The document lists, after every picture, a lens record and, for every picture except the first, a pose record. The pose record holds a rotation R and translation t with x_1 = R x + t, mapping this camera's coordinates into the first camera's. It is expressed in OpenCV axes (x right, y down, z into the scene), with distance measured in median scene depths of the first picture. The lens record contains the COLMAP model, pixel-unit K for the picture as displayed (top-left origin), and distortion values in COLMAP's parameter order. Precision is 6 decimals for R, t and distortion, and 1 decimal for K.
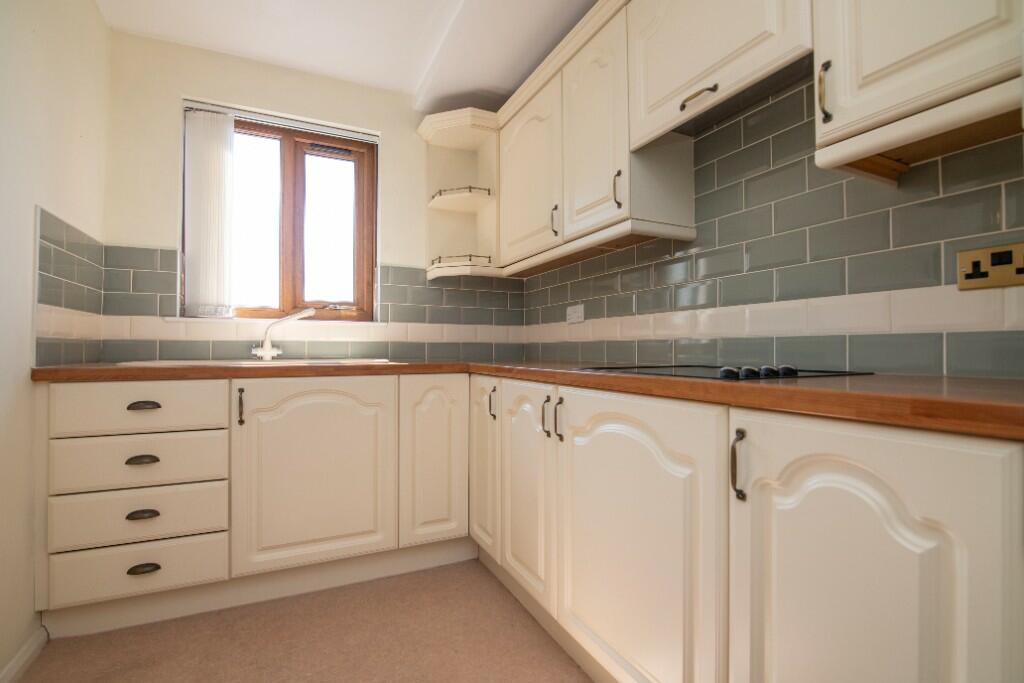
lens RADIAL K [[482.2, 0, 512.2], [0, 482.2, 337.9], [0, 0, 1]] dist [-0.027588, 0.000430]
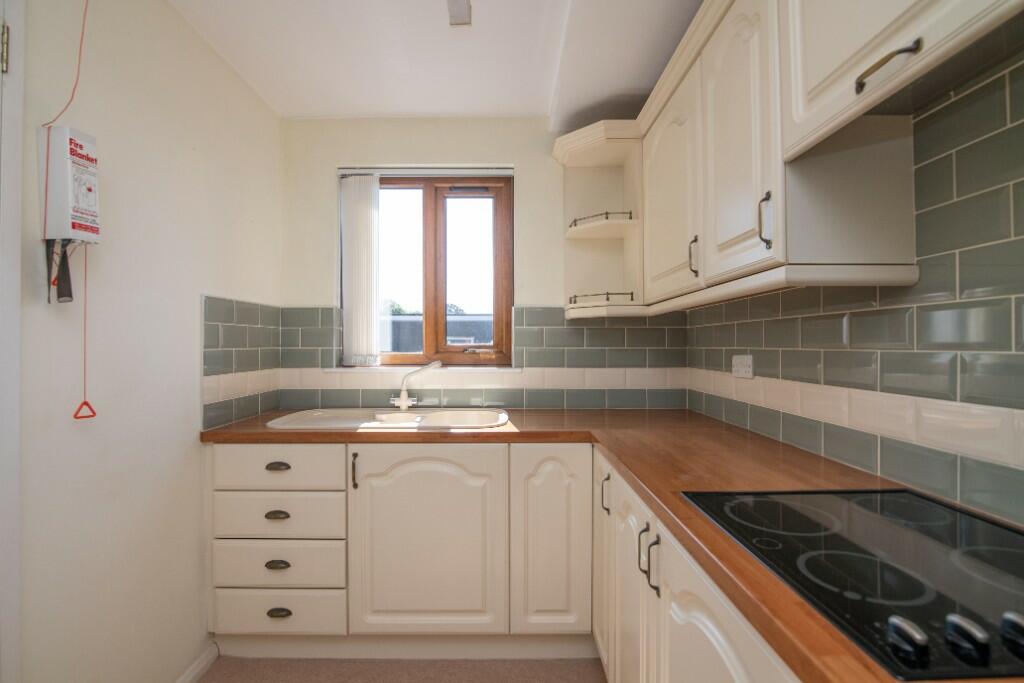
lens RADIAL K [[481.6, 0, 495.6], [0, 481.6, 337.5], [0, 0, 1]] dist [-0.012954, -0.000322]
pose [[0.891890, -0.009322, -0.452156, 0.139683], [0.014142, 0.999873, 0.007283, -0.117092], [0.452031, -0.012890, 0.891909, 0.168314]]
